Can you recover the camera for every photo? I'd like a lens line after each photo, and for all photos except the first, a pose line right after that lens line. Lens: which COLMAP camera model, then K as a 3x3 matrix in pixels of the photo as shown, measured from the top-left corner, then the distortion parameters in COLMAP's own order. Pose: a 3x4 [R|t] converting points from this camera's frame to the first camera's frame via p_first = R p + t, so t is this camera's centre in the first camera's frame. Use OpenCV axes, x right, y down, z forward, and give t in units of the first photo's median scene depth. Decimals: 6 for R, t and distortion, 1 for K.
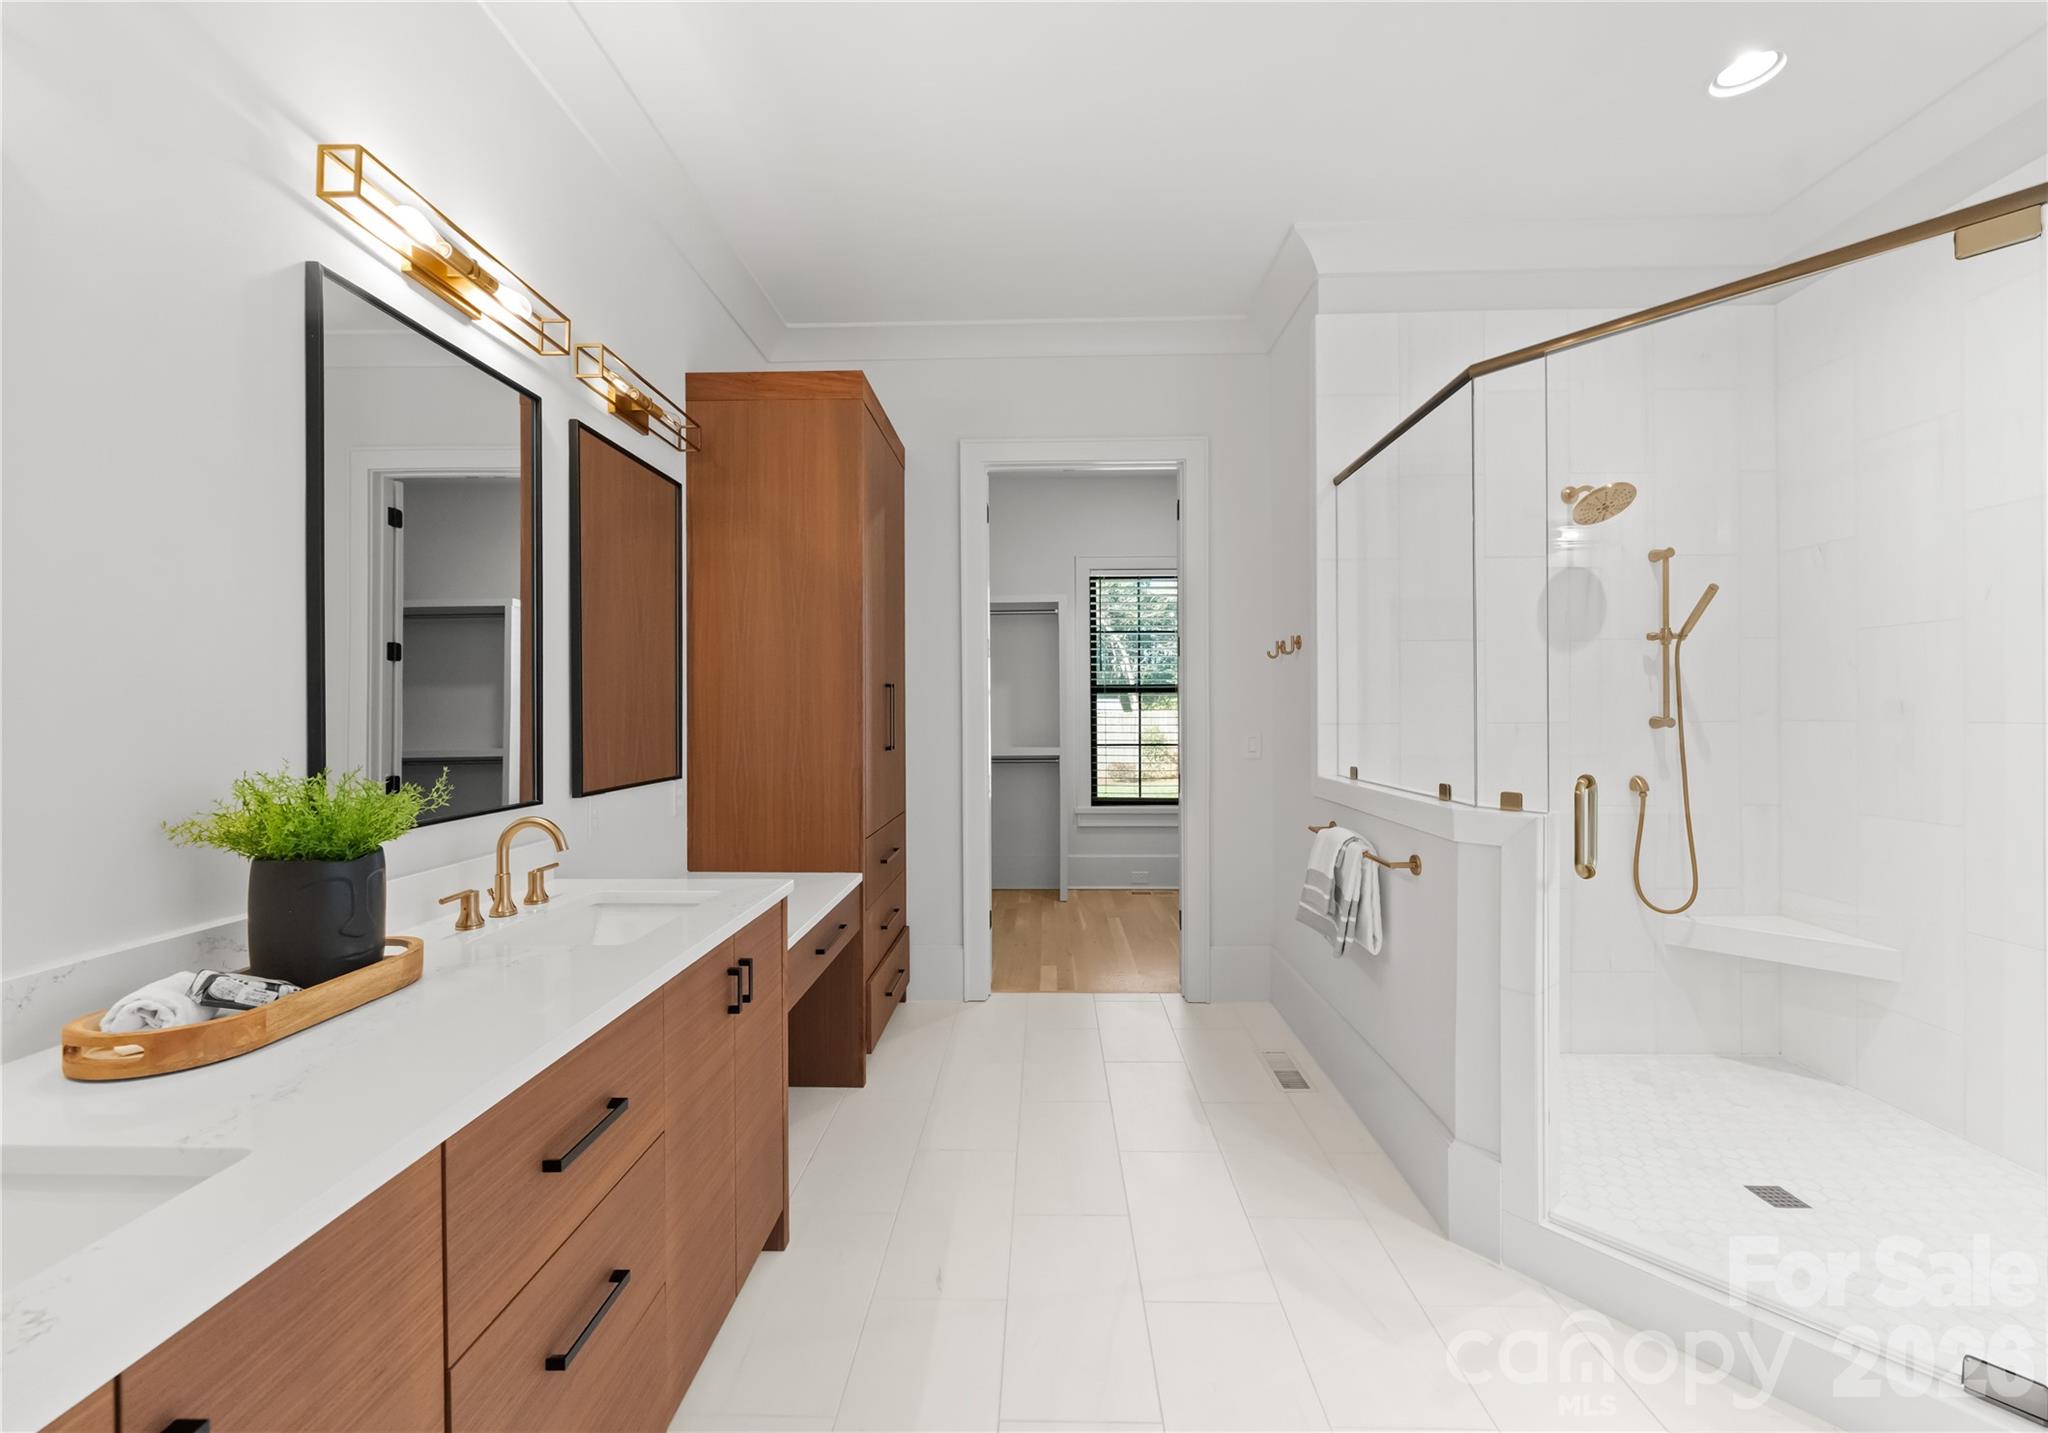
lens RADIAL K [[864.3, 0, 1024.0], [0, 864.3, 716.5], [0, 0, 1]] dist [0.000856, 0.000048]
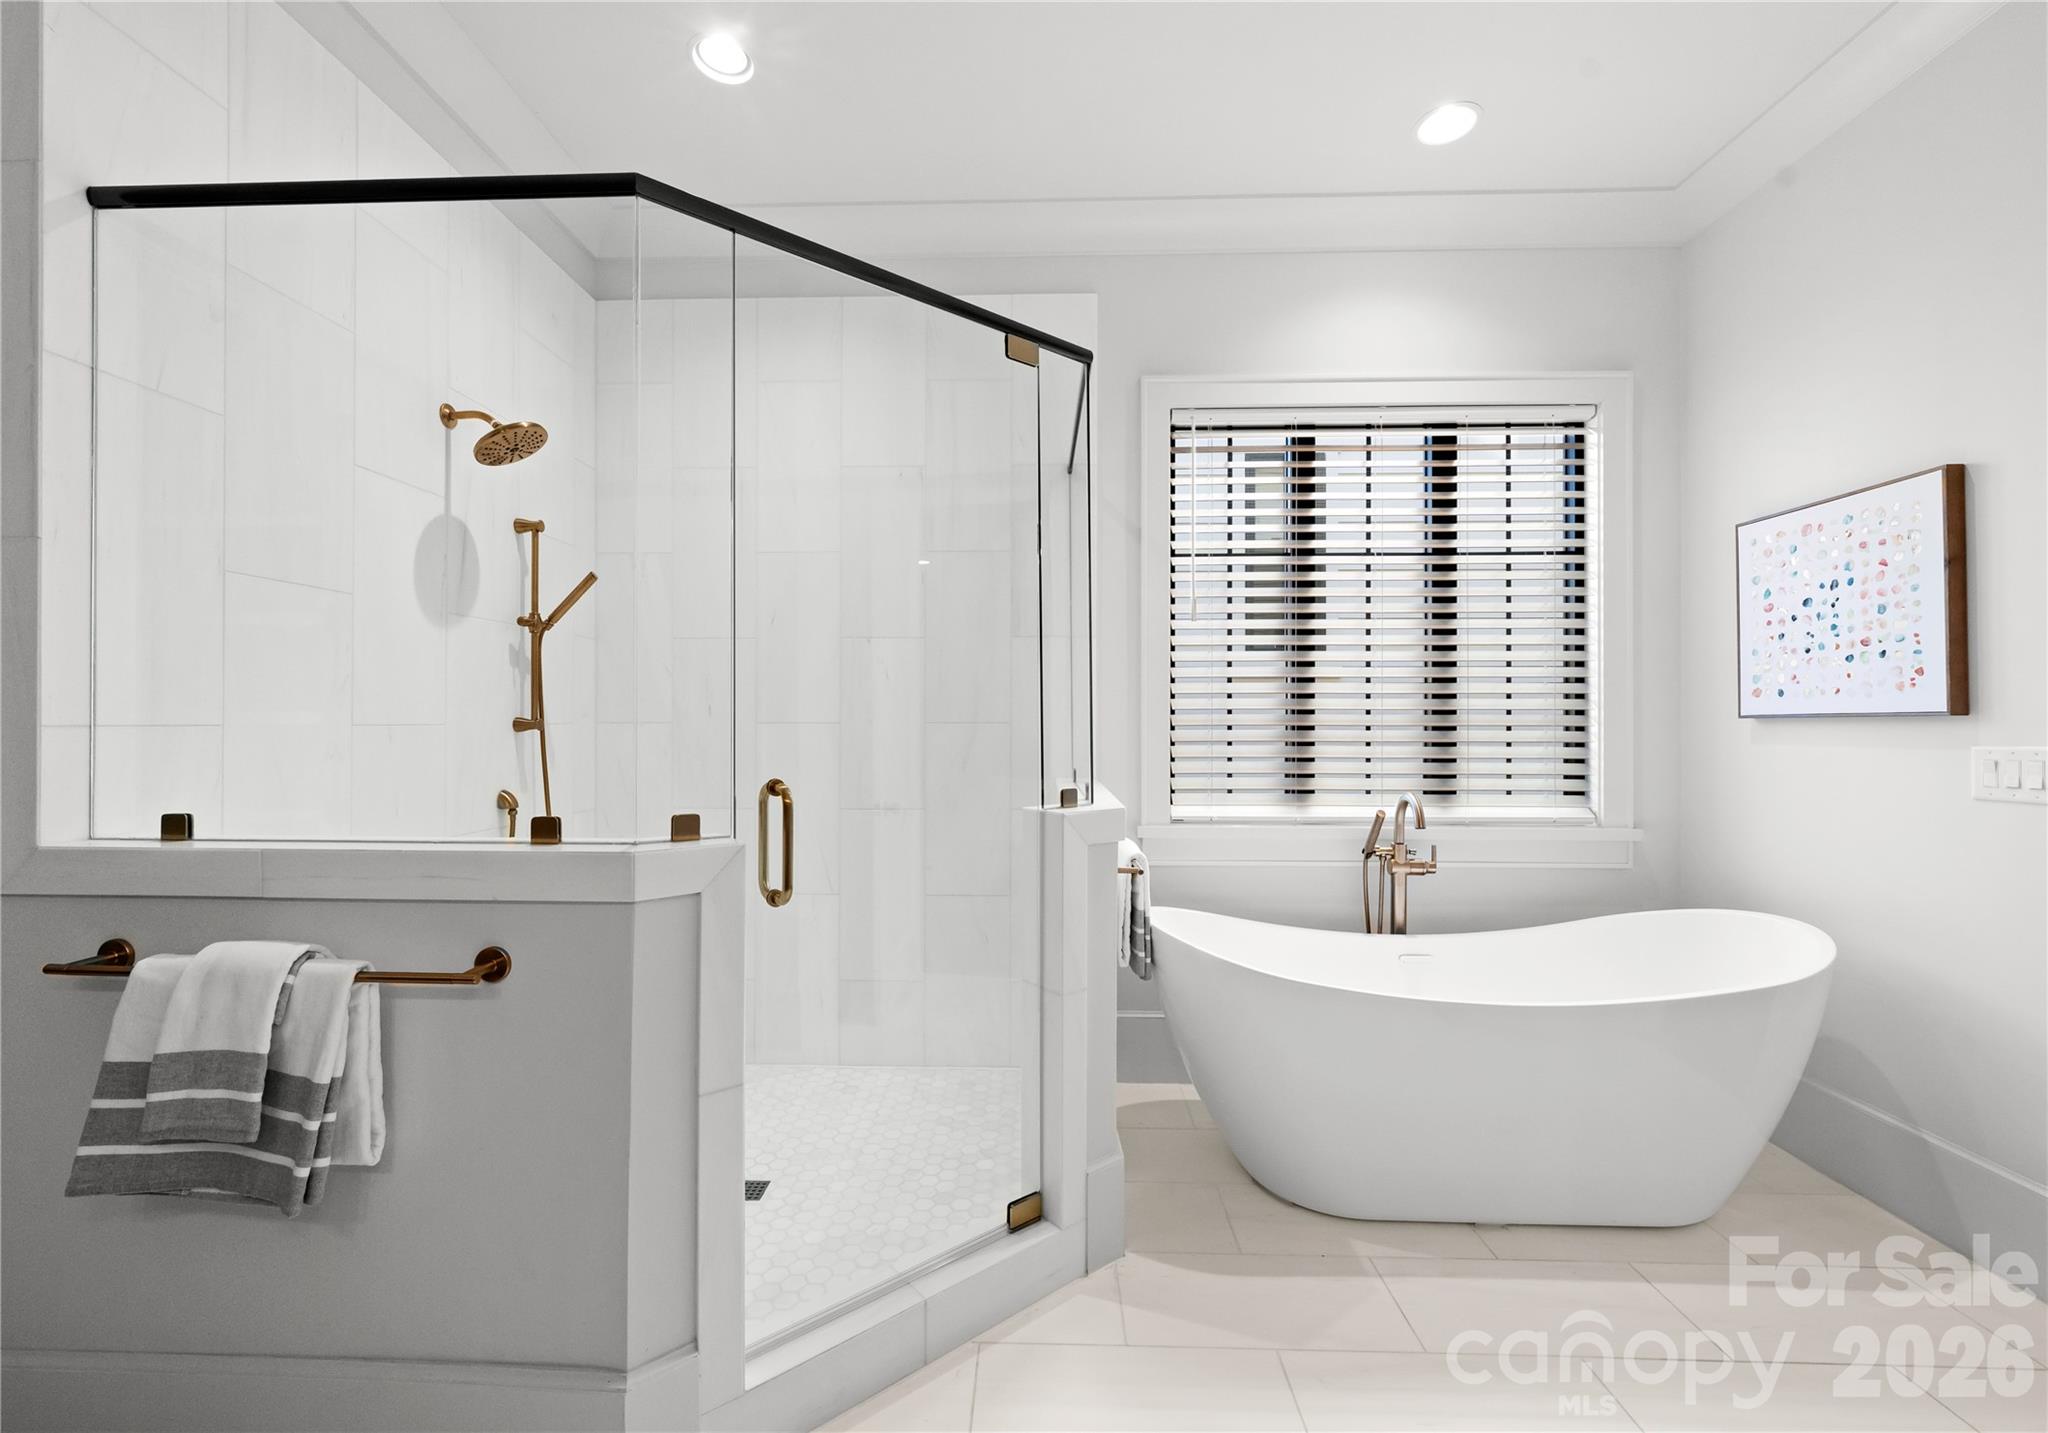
lens RADIAL K [[861.3, 0, 1024.0], [0, 861.3, 716.5], [0, 0, 1]] dist [-0.001015, 0.000658]
pose [[0.012319, 0.007205, 0.999898, -0.110415], [0.012600, 0.999894, -0.007360, 0.012899], [-0.999845, 0.012690, 0.012227, 0.577355]]
